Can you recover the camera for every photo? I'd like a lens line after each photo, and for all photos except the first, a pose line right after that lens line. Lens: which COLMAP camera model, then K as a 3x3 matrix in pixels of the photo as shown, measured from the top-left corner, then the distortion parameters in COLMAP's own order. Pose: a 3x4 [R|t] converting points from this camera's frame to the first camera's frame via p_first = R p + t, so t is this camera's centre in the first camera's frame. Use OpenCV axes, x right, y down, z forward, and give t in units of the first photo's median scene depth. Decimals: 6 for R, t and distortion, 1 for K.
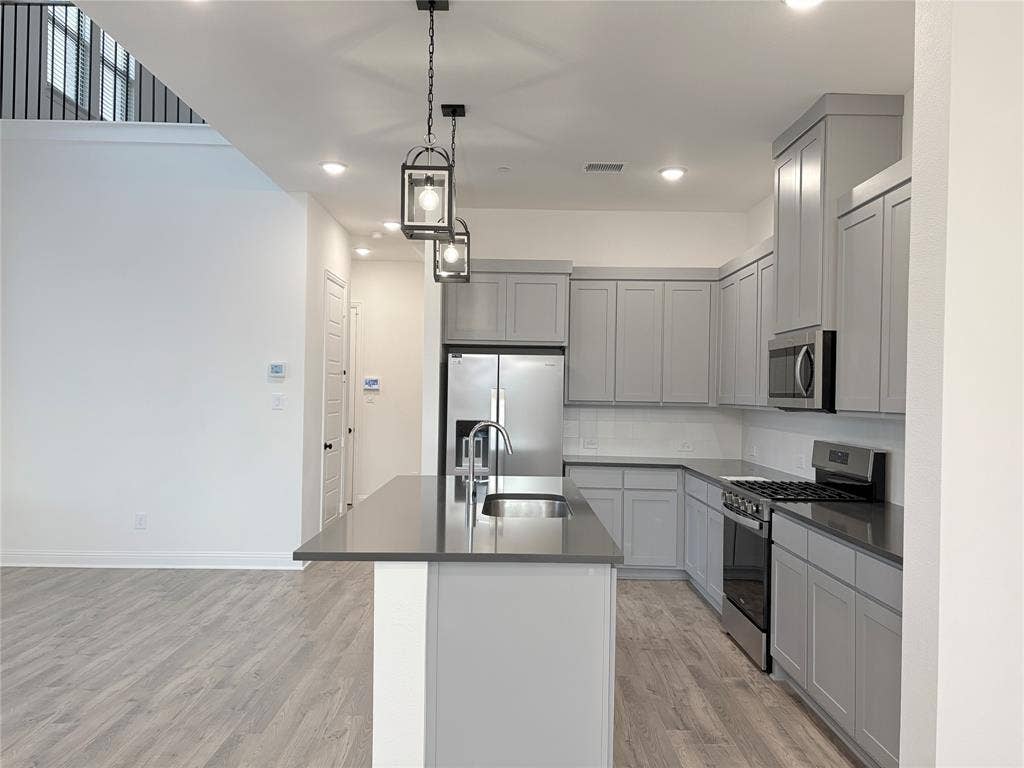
lens RADIAL K [[776.2, 0, 509.2], [0, 776.2, 389.0], [0, 0, 1]] dist [0.051240, -0.050593]
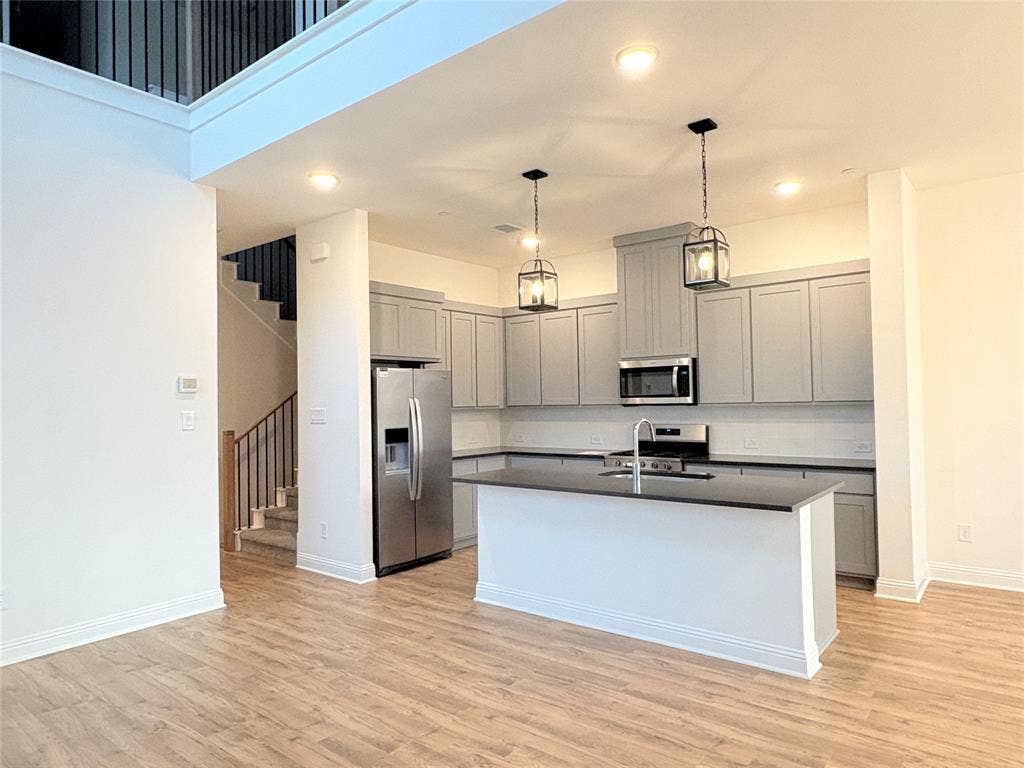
lens RADIAL K [[657.8, 0, 507.3], [0, 657.8, 383.7], [0, 0, 1]] dist [-0.004866, 0.004147]
pose [[0.626296, -0.008109, 0.779543, -0.900632], [0.026886, 0.999576, -0.011203, -0.010279], [-0.779122, 0.027975, 0.626248, 0.371758]]
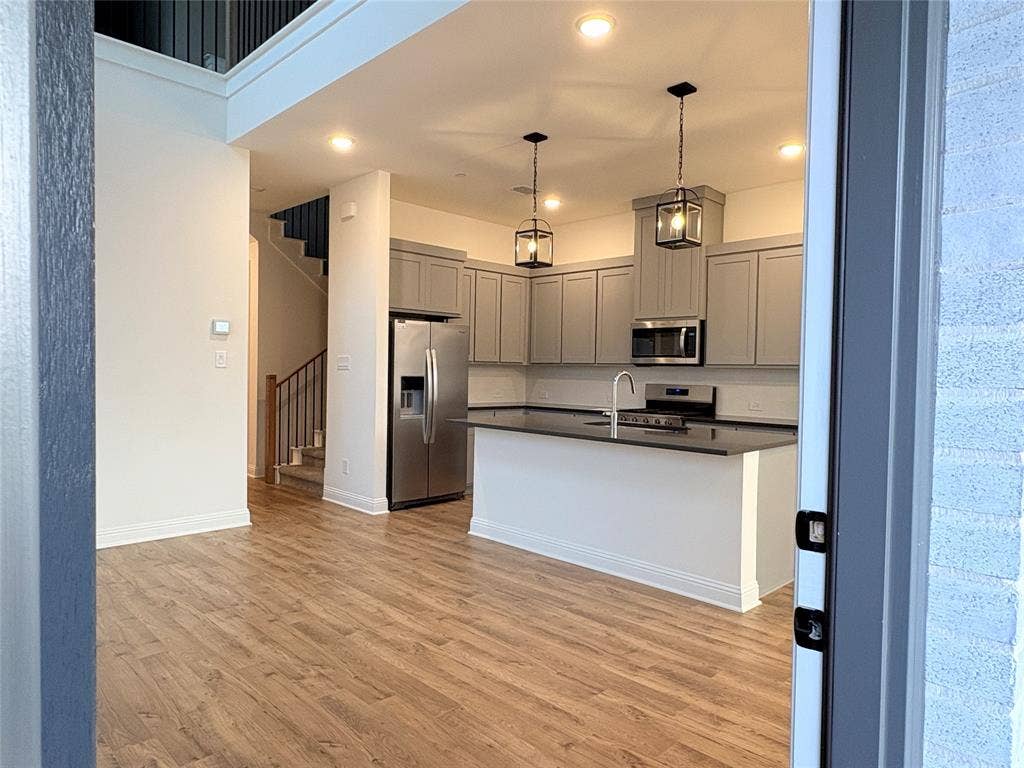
lens RADIAL K [[657.8, 0, 511.6], [0, 657.8, 386.0], [0, 0, 1]] dist [-0.004866, 0.004147]
pose [[0.707461, -0.021809, 0.706416, -0.870290], [-0.008516, 0.999188, 0.039375, 0.019089], [-0.706702, -0.033872, 0.706701, 0.221499]]
